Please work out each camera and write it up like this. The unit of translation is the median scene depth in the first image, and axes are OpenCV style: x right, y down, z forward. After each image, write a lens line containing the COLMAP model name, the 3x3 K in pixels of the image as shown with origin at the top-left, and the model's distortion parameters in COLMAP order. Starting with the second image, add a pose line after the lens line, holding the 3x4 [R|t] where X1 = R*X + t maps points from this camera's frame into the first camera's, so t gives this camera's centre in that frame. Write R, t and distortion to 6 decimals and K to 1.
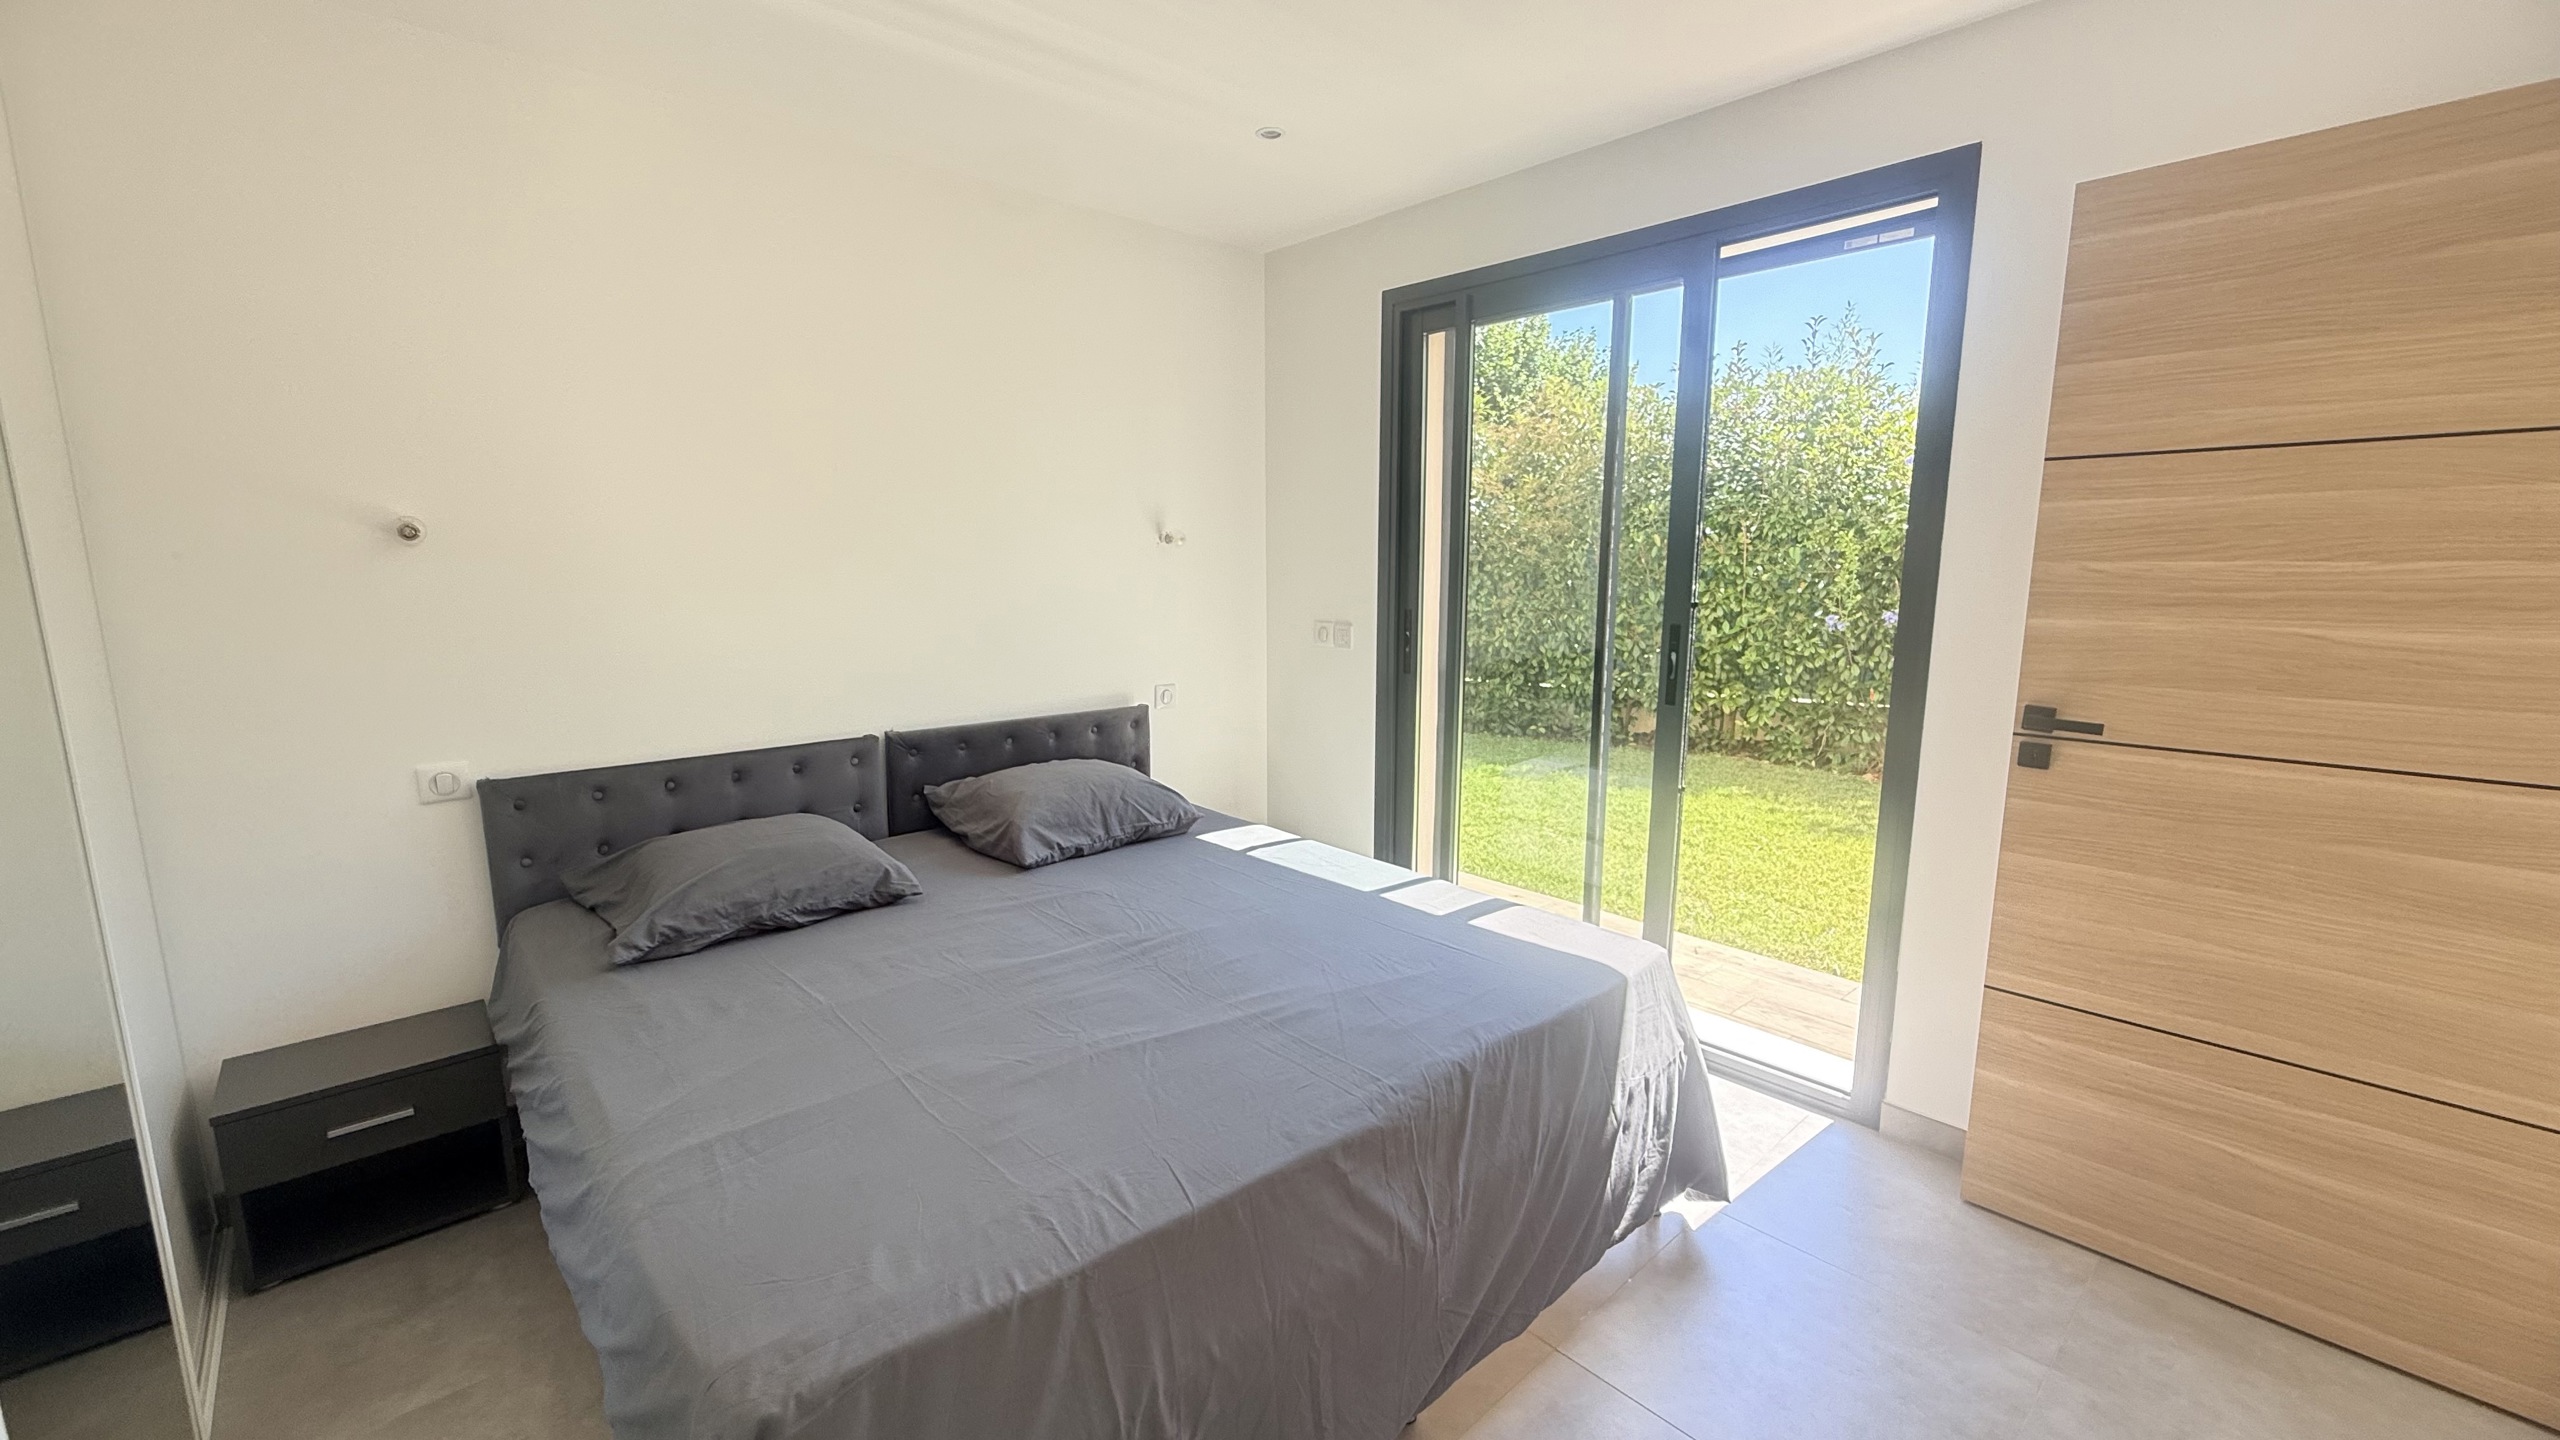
lens RADIAL K [[1020.1, 0, 1273.1], [0, 1020.1, 726.0], [0, 0, 1]] dist [0.000159, 0.000312]
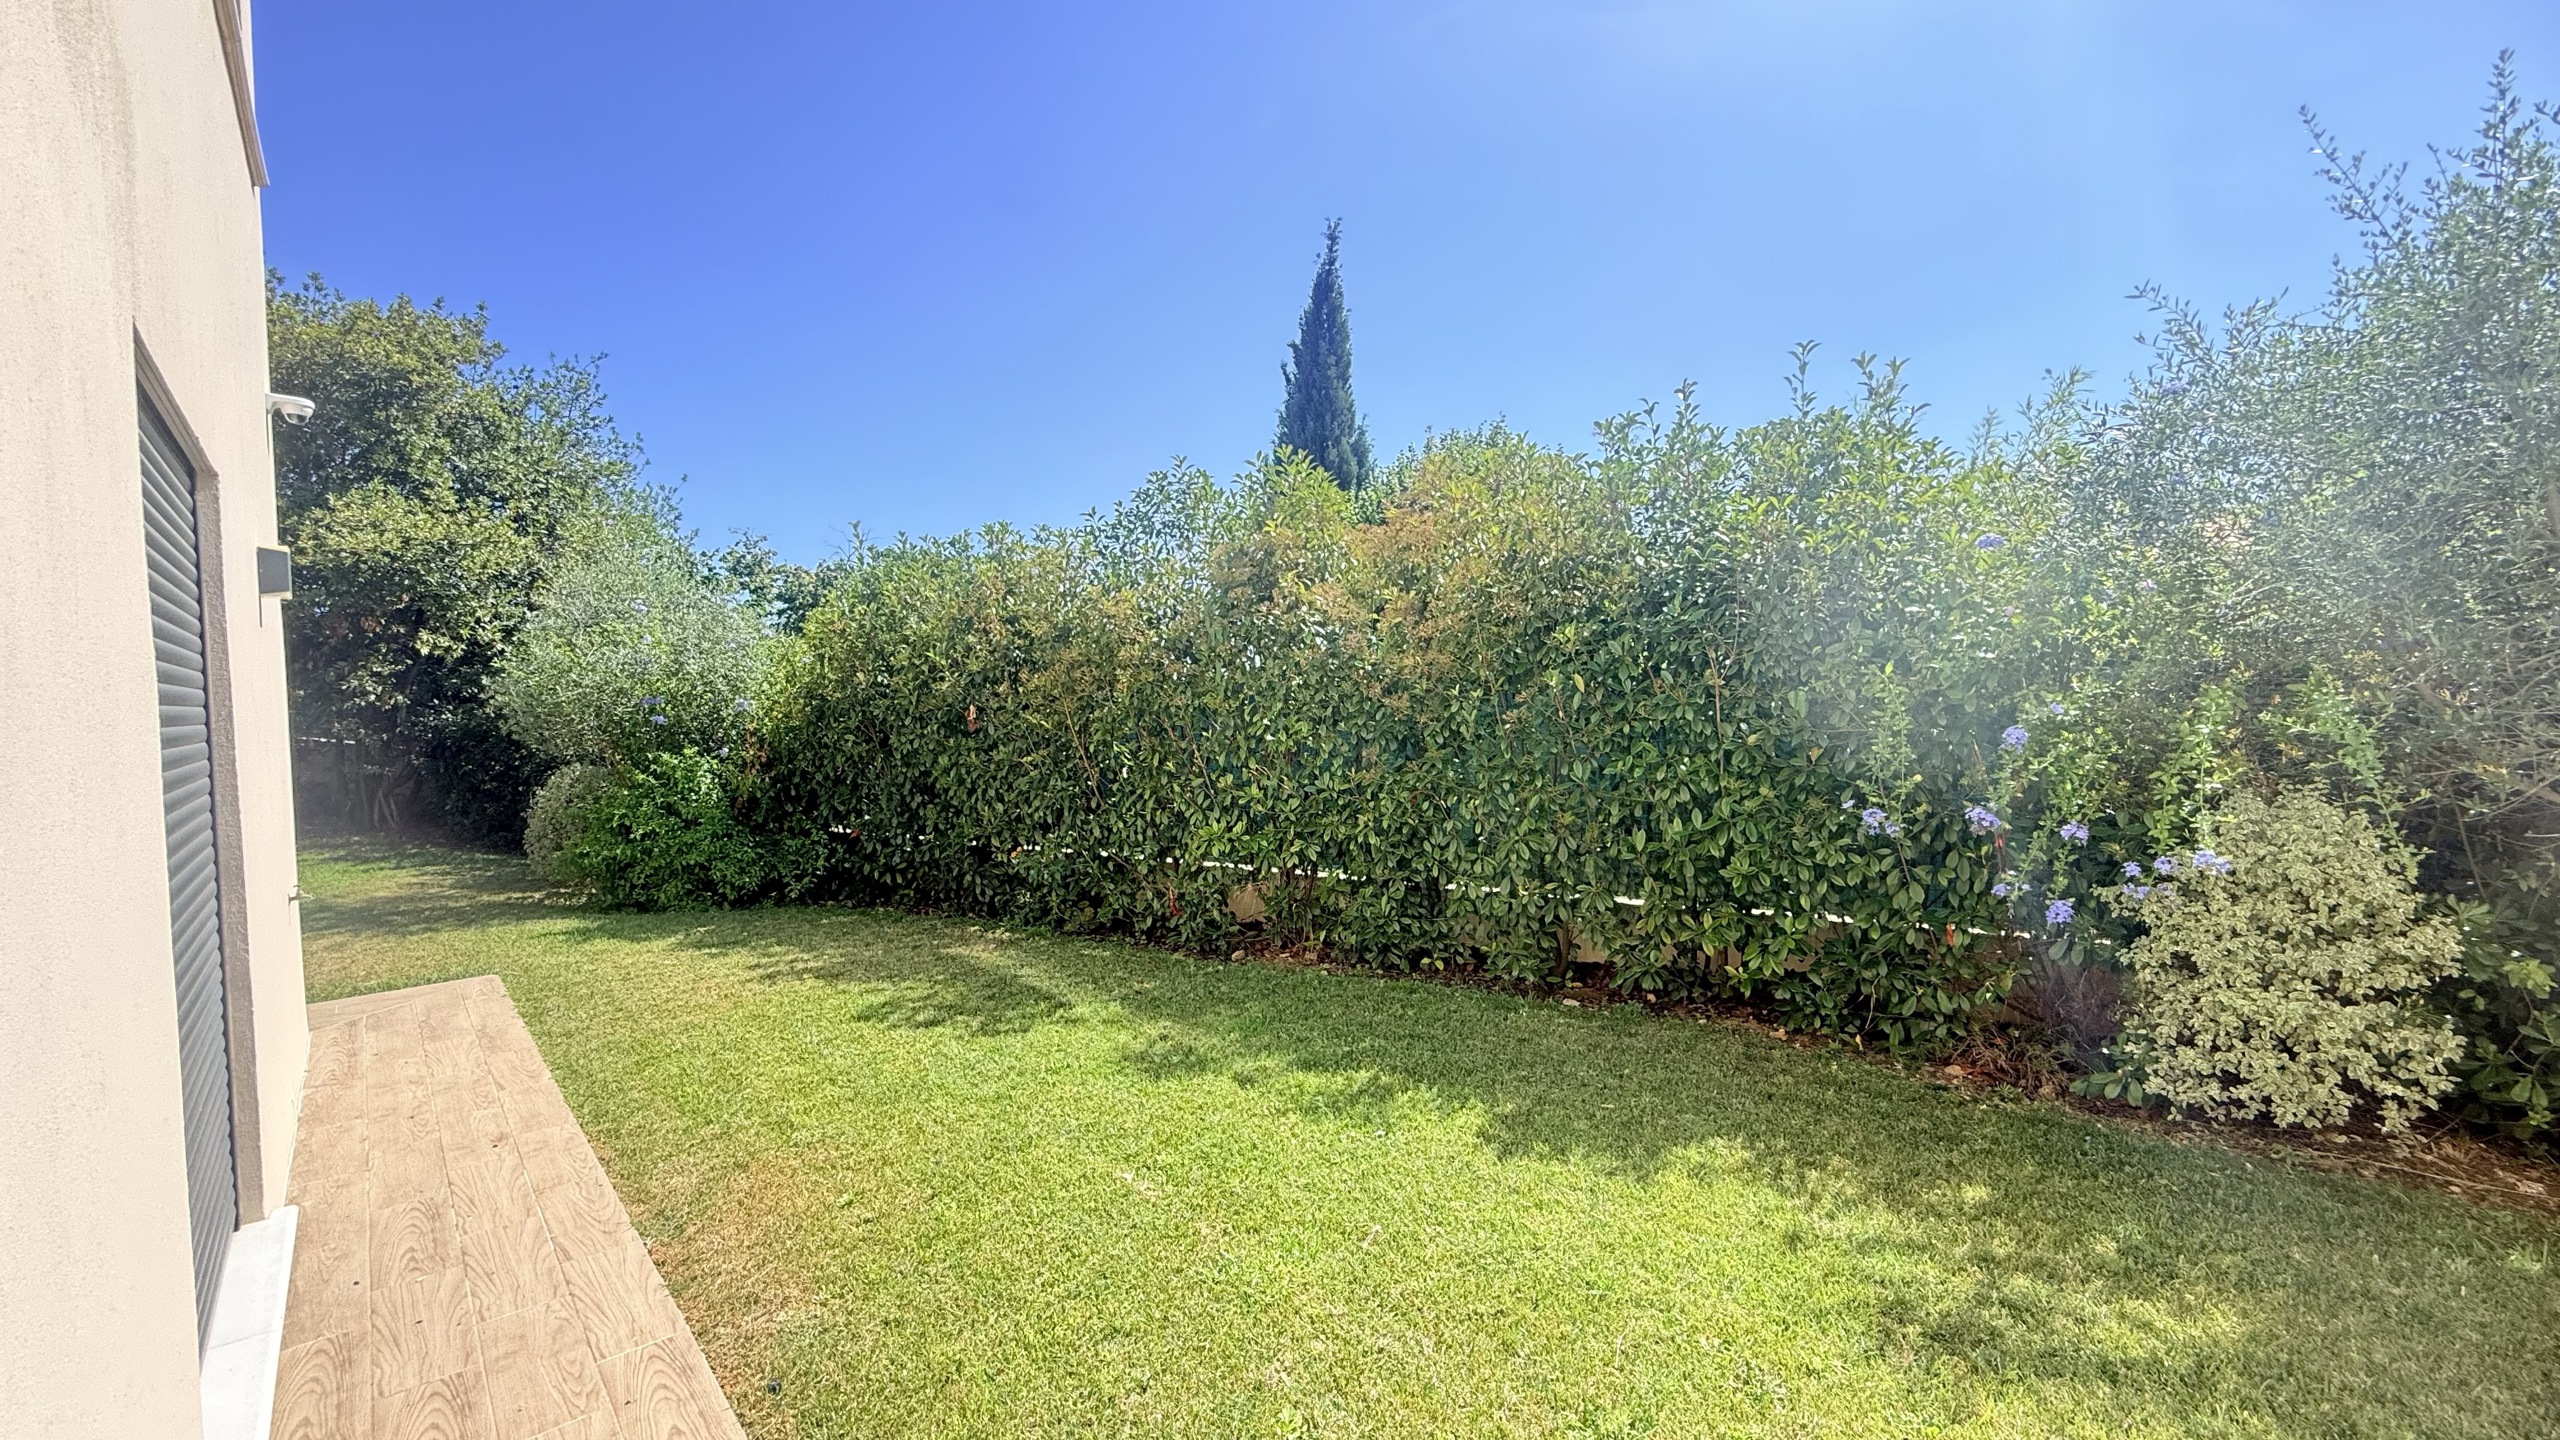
lens RADIAL K [[1020.1, 0, 1273.1], [0, 1020.1, 726.0], [0, 0, 1]] dist [0.000159, 0.000312]
pose [[0.999789, -0.016780, -0.011856, 0.194561], [0.015012, 0.990584, -0.136077, -0.072235], [0.014028, 0.135871, 0.990627, 0.374059]]
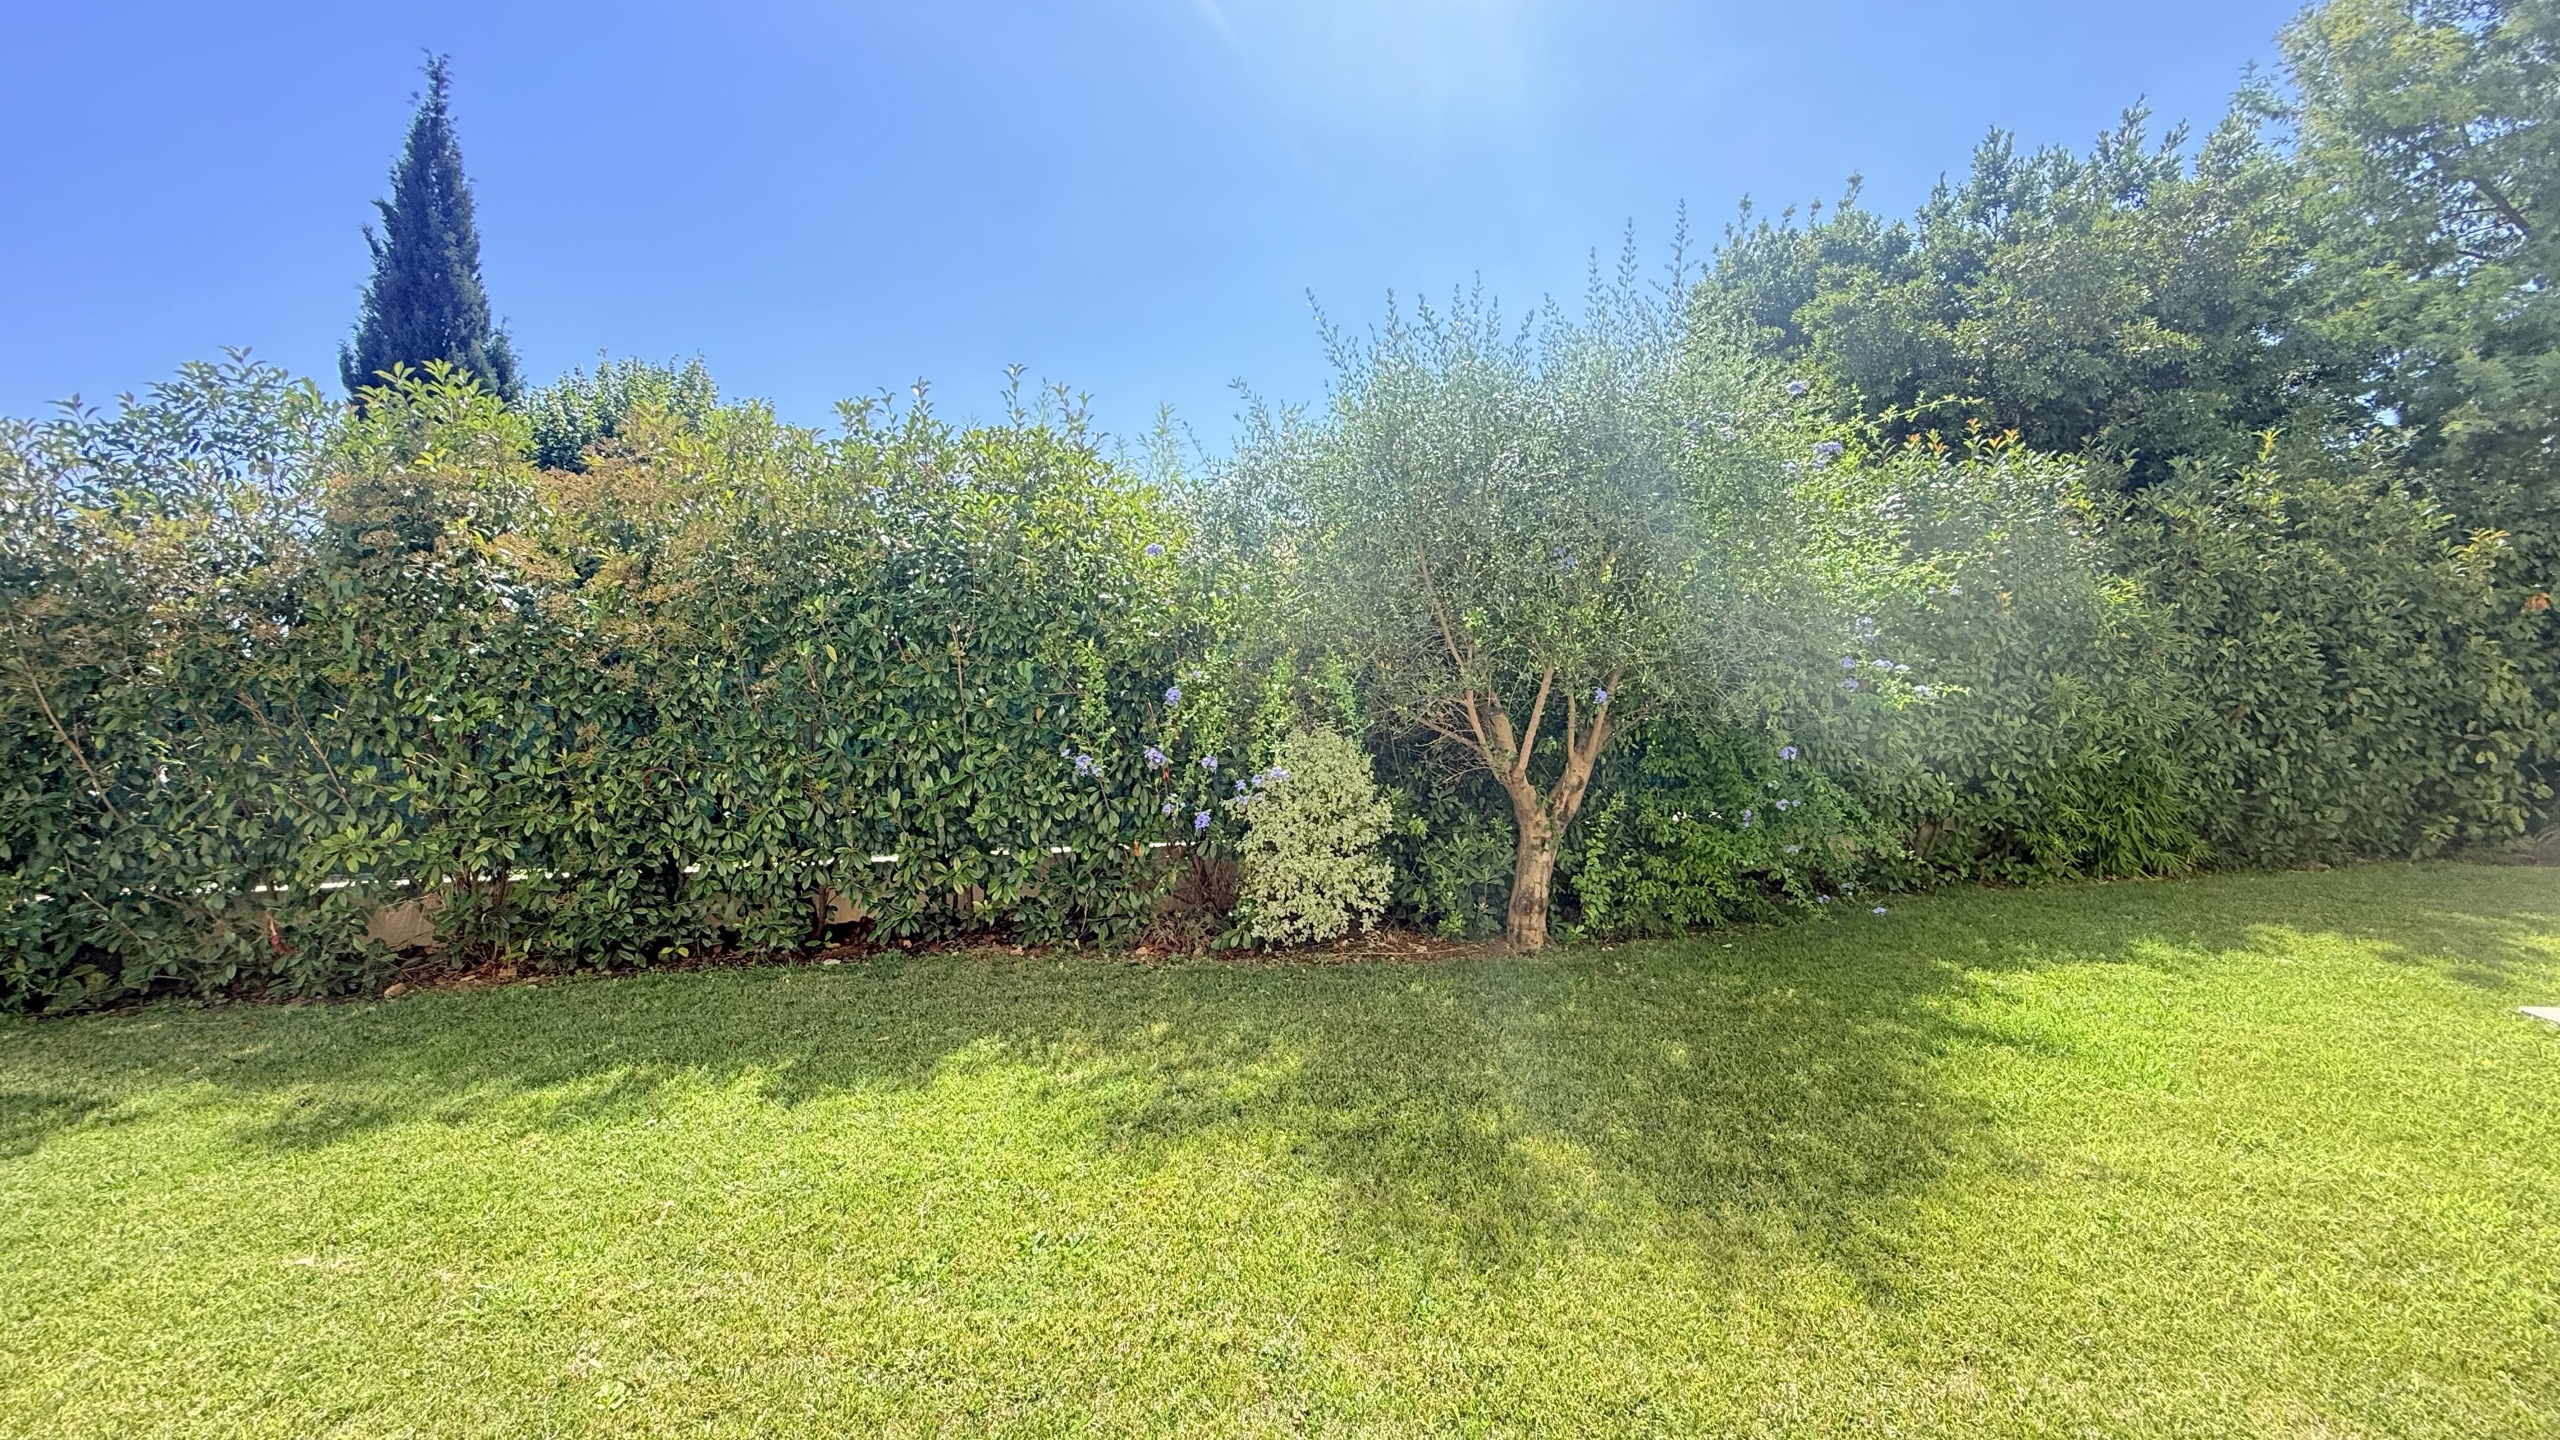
lens RADIAL K [[1020.1, 0, 1273.1], [0, 1020.1, 726.0], [0, 0, 1]] dist [0.000159, 0.000312]
pose [[0.751353, -0.059368, 0.657224, 0.155365], [0.123985, 0.990908, -0.052232, -0.065837], [-0.648148, 0.120731, 0.751883, 0.325281]]
